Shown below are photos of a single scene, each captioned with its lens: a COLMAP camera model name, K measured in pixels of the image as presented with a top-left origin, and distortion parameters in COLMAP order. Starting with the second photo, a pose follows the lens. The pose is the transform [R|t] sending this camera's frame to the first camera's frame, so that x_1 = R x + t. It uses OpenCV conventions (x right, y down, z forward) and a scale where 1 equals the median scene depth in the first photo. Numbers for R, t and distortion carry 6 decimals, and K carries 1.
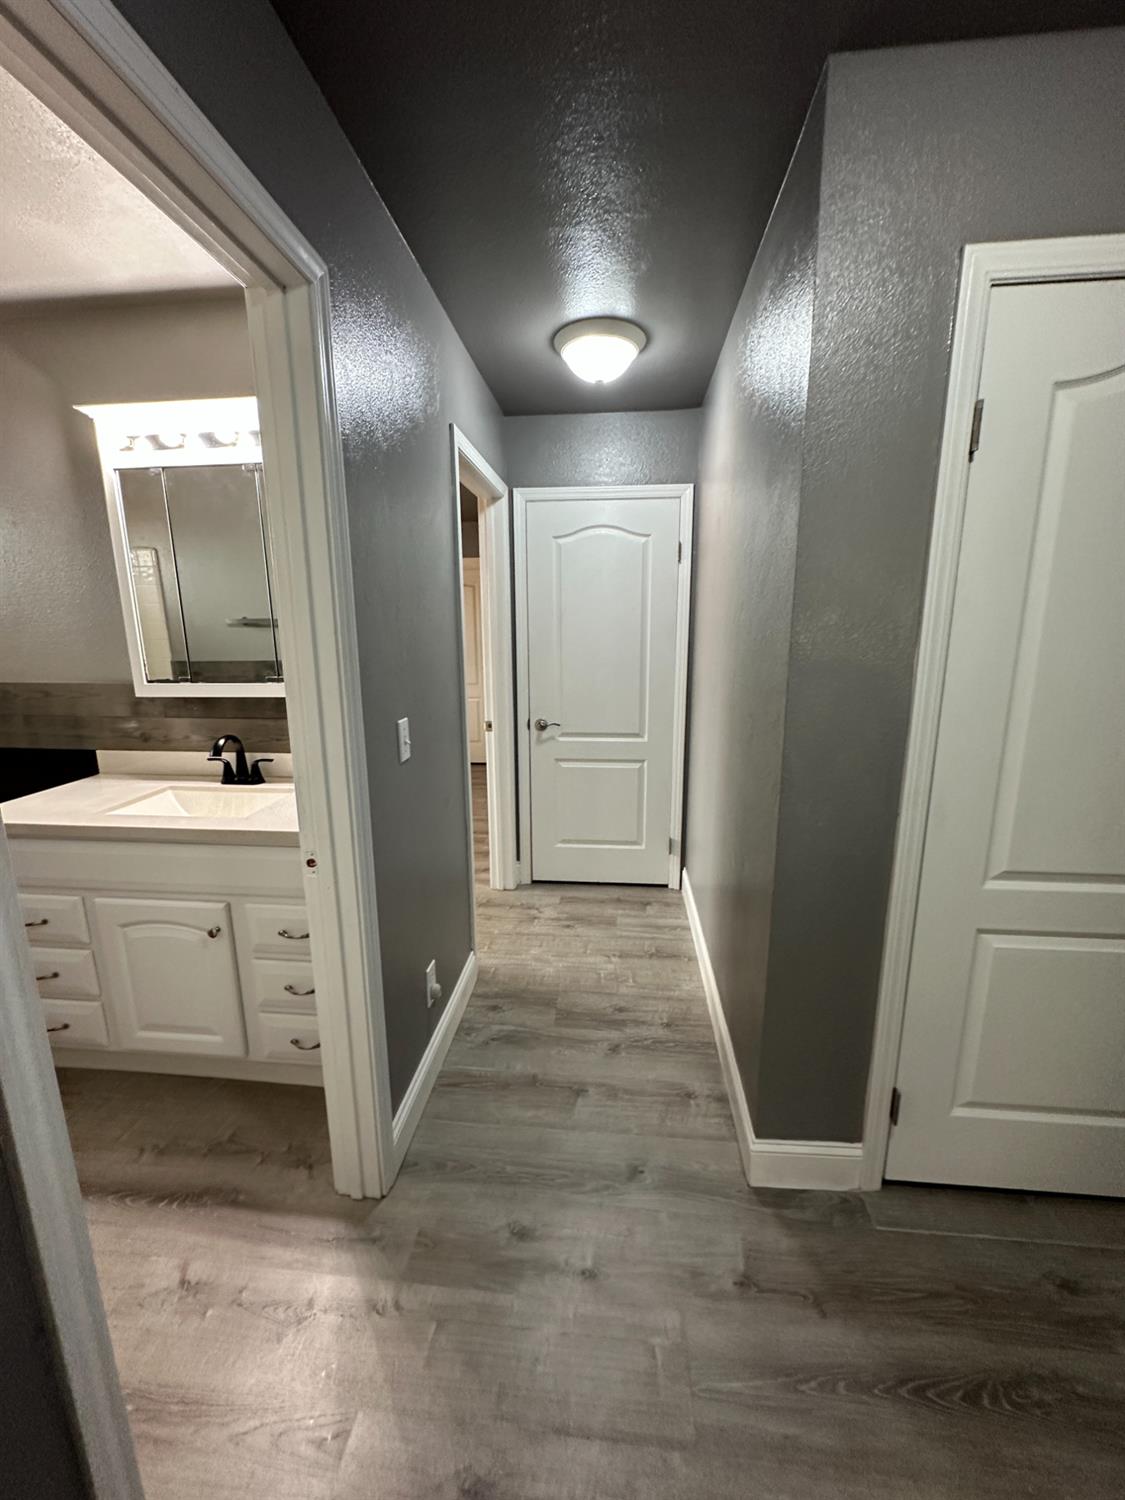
lens RADIAL K [[600.9, 0, 566.0], [0, 600.9, 752.6], [0, 0, 1]] dist [-0.002114, -0.000097]
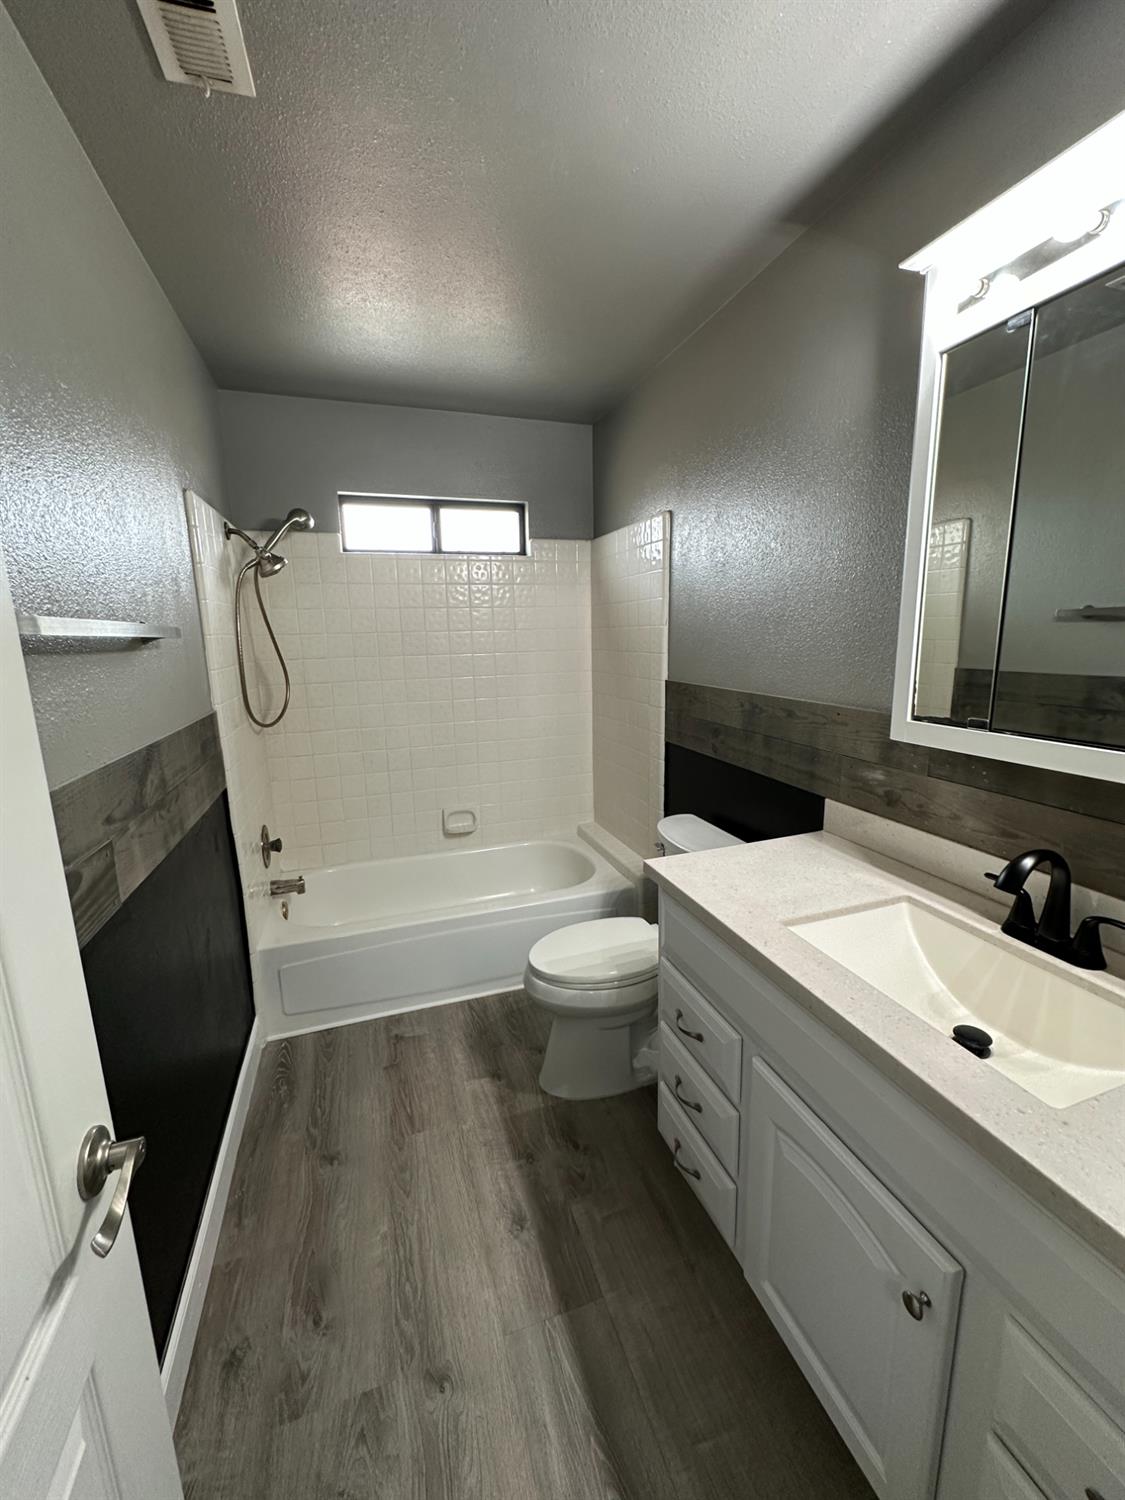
lens RADIAL K [[599.6, 0, 562.1], [0, 599.6, 748.6], [0, 0, 1]] dist [-0.002717, 0.000529]
pose [[0.409741, 0.169236, -0.896366, -0.286255], [-0.166279, 0.980033, 0.109024, -0.091381], [0.896919, 0.104375, 0.429700, 0.412974]]
